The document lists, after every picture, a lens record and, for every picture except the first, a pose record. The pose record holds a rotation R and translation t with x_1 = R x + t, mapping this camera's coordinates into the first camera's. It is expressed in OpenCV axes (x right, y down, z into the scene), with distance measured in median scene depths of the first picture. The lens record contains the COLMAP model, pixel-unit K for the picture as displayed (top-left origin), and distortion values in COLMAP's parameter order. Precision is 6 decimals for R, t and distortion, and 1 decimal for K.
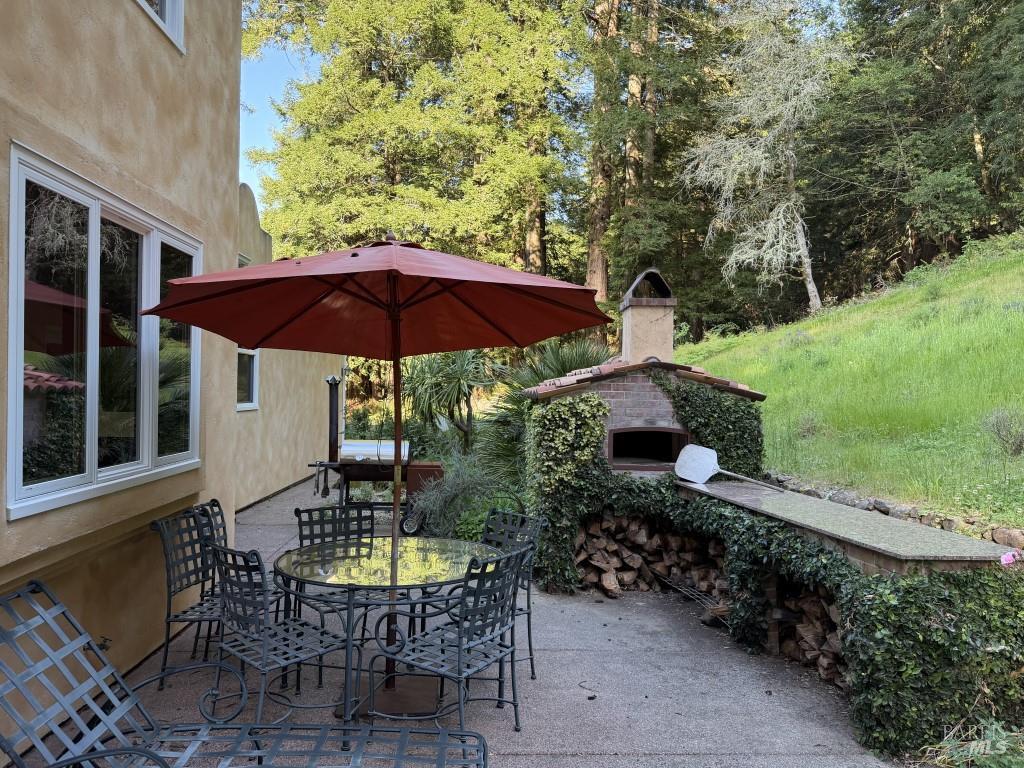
lens RADIAL K [[714.9, 0, 512.0], [0, 714.9, 384.0], [0, 0, 1]] dist [0.127094, -0.153094]
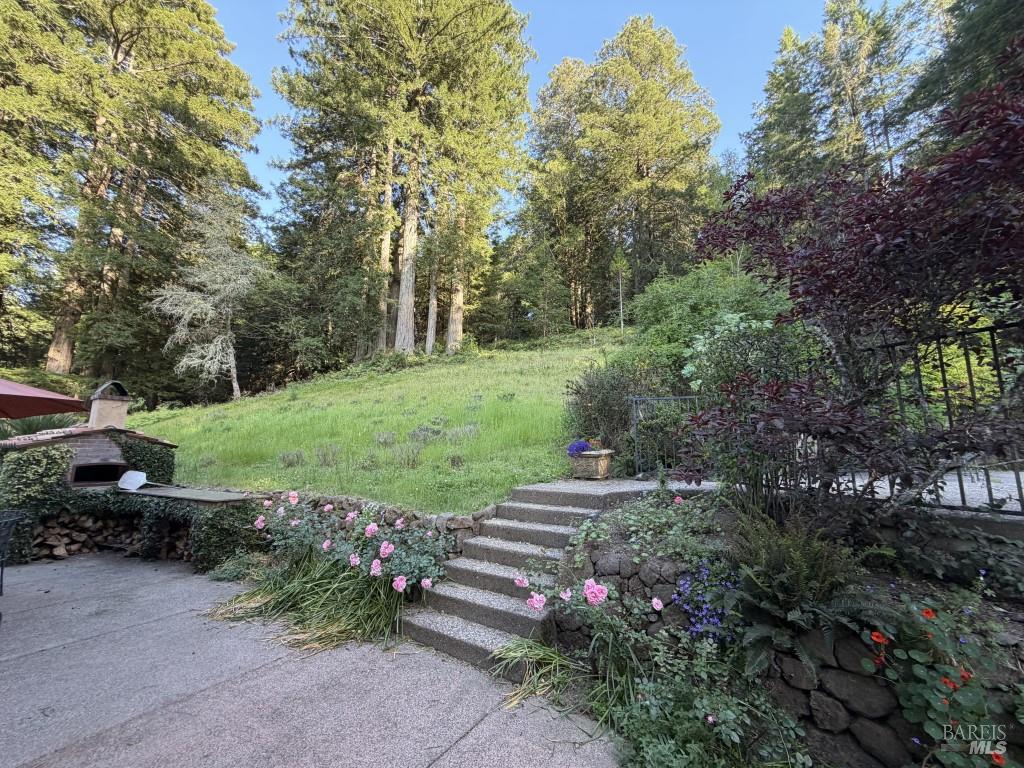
lens RADIAL K [[408.1, 0, 512.0], [0, 408.1, 384.0], [0, 0, 1]] dist [-0.003711, 0.000025]
pose [[0.561589, 0.121431, 0.818457, -0.105647], [-0.009316, 0.990037, -0.140495, -0.005029], [-0.827364, 0.071276, 0.557125, -0.499851]]
